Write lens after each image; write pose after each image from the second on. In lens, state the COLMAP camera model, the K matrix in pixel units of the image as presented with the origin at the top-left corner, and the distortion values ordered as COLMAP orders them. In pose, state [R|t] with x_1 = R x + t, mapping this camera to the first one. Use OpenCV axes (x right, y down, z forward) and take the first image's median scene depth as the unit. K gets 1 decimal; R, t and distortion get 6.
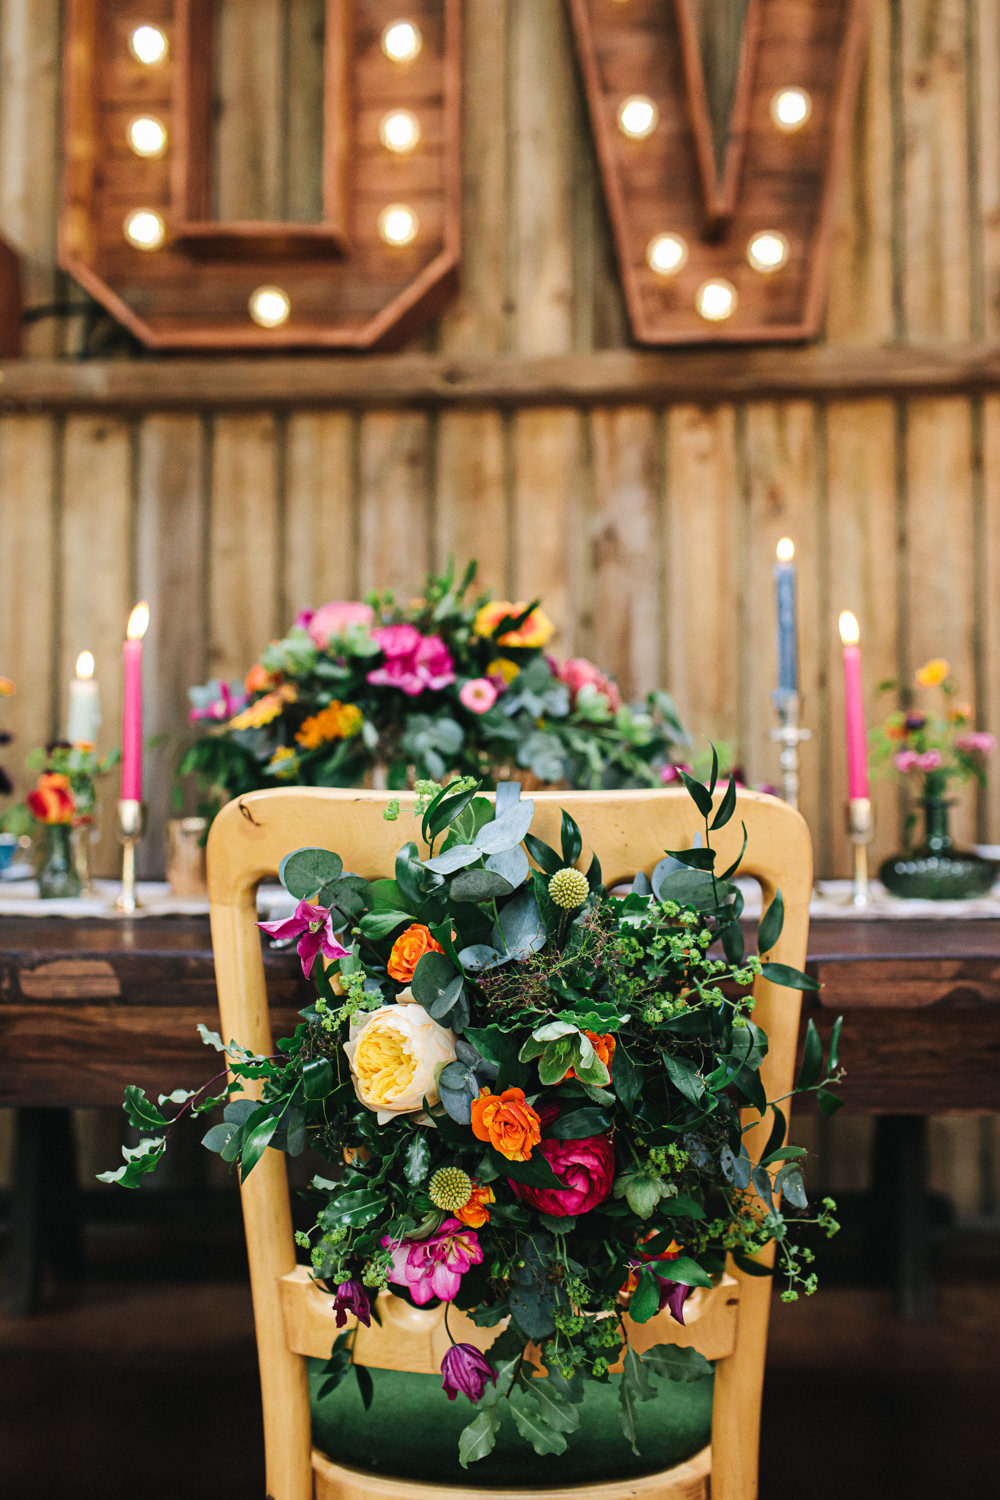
lens RADIAL K [[1502.9, 0, 501.5], [0, 1502.9, 749.9], [0, 0, 1]] dist [-0.002276, 0.000000]
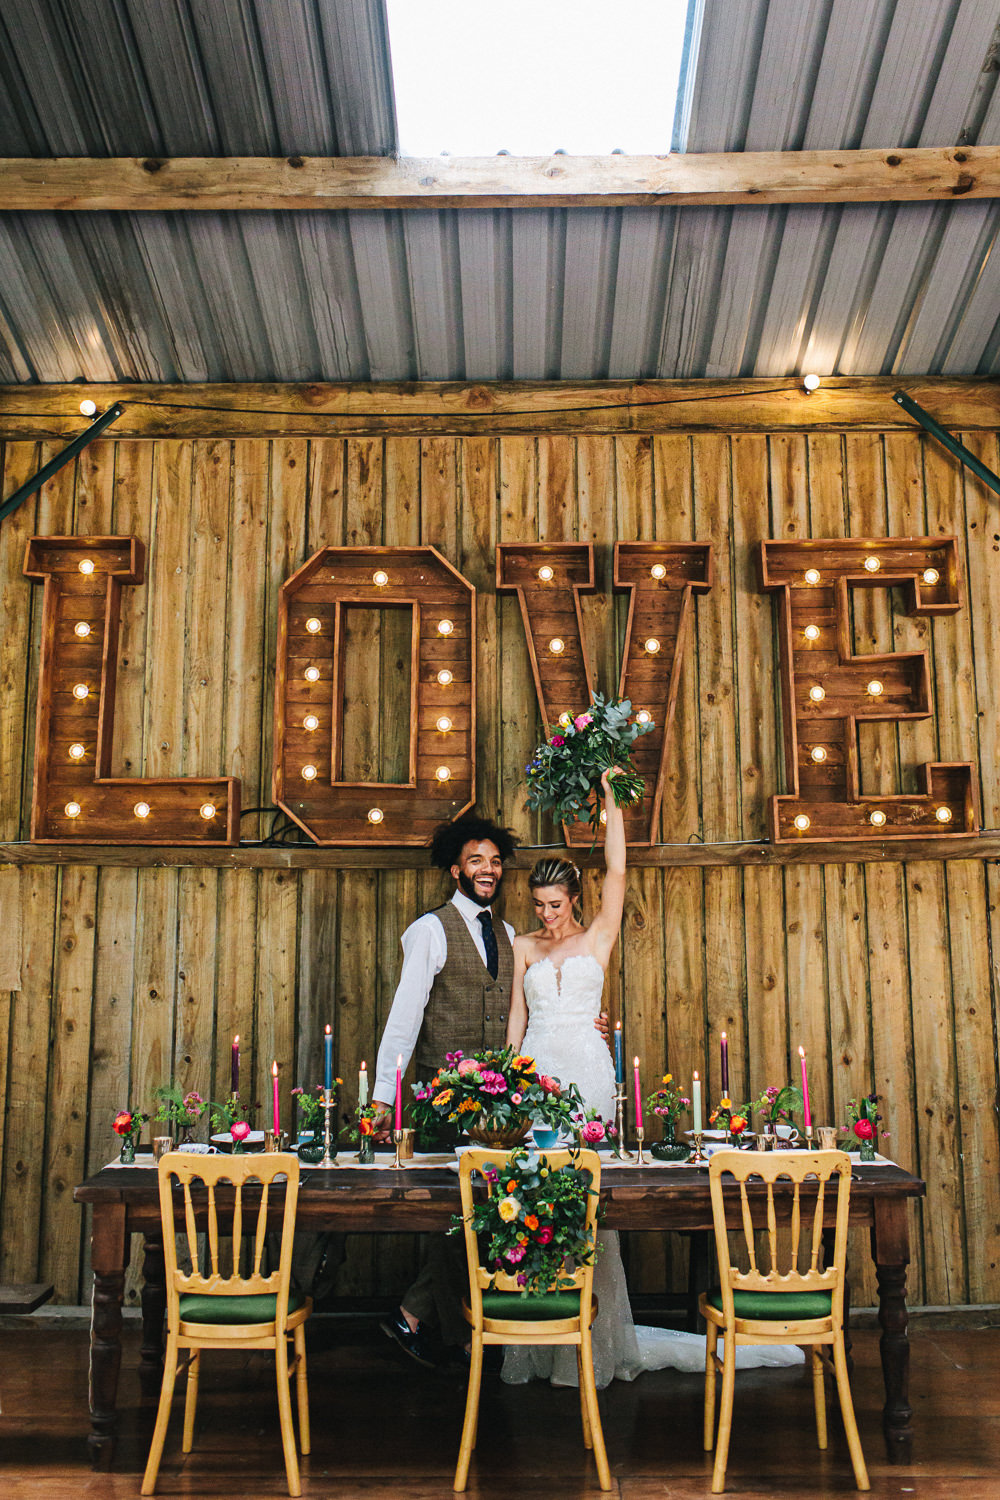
lens RADIAL K [[1861.8, 0, 499.5], [0, 1861.8, 539.5], [0, 0, 1]] dist [0.011942, 0.000000]
pose [[0.999100, 0.007177, 0.041812, -0.098062], [-0.000079, 0.985901, -0.167328, -0.245371], [-0.042424, 0.167174, 0.985014, -1.413189]]
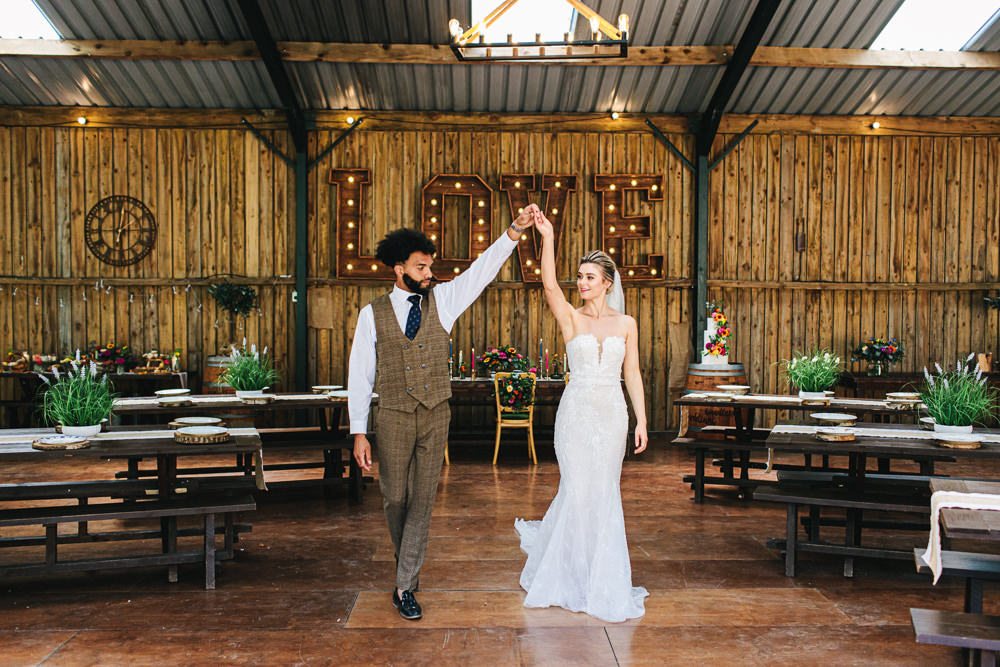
lens RADIAL K [[1005.3, 0, 505.6], [0, 1005.3, 337.2], [0, 0, 1]] dist [0.000414, 0.000000]
pose [[0.996709, 0.005377, 0.080879, -0.272591], [-0.010625, 0.997855, 0.064596, -0.290585], [-0.080358, -0.065243, 0.994629, -2.691825]]
